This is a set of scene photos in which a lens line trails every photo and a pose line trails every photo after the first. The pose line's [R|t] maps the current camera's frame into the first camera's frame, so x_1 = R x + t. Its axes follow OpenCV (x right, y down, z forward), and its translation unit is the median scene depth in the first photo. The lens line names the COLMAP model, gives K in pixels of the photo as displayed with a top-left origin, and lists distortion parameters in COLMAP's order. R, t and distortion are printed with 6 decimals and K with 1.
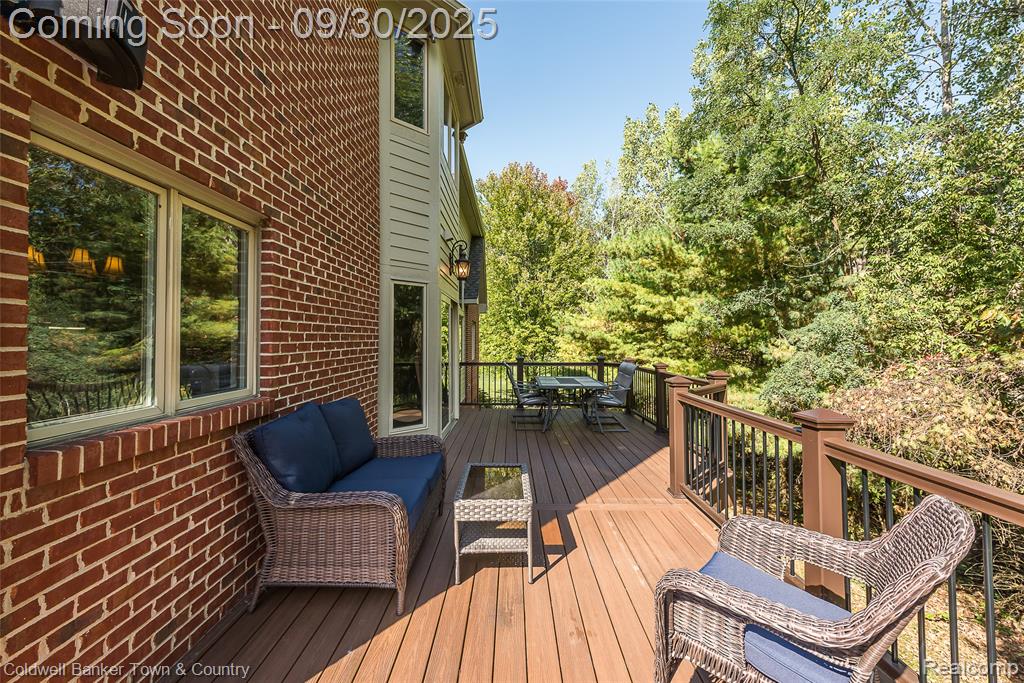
lens RADIAL K [[415.2, 0, 508.1], [0, 415.2, 329.1], [0, 0, 1]] dist [-0.000441, -0.000520]
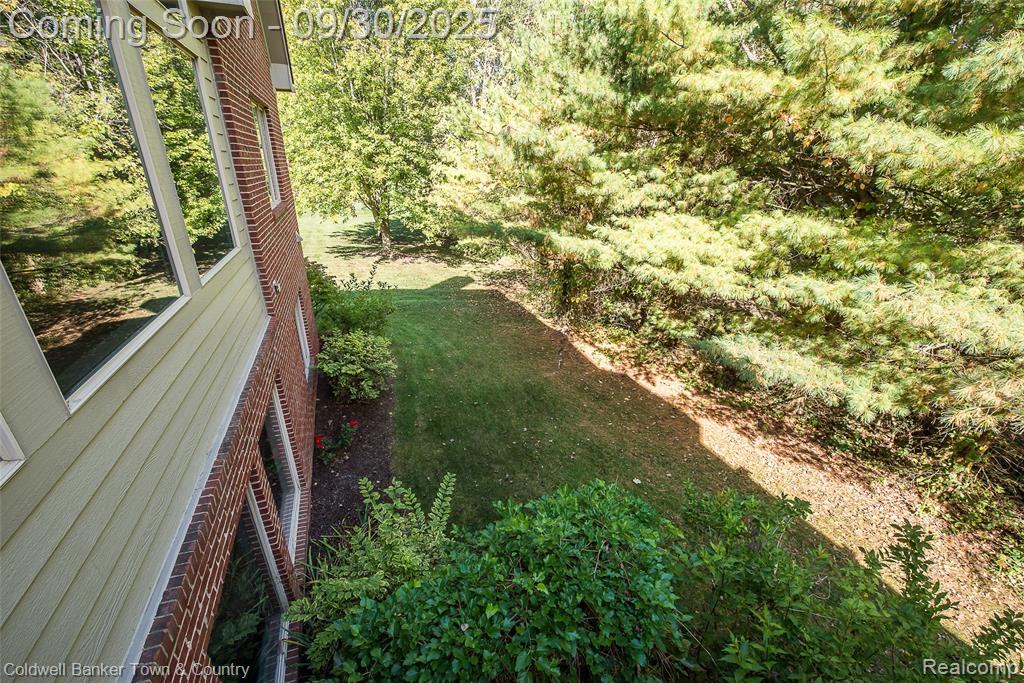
lens RADIAL K [[415.8, 0, 513.8], [0, 415.8, 339.8], [0, 0, 1]] dist [0.000082, -0.000466]
pose [[0.926165, -0.132305, 0.353149, -0.016283], [-0.028262, 0.909455, 0.414841, 0.006681], [-0.376059, -0.394192, 0.838566, 0.270286]]
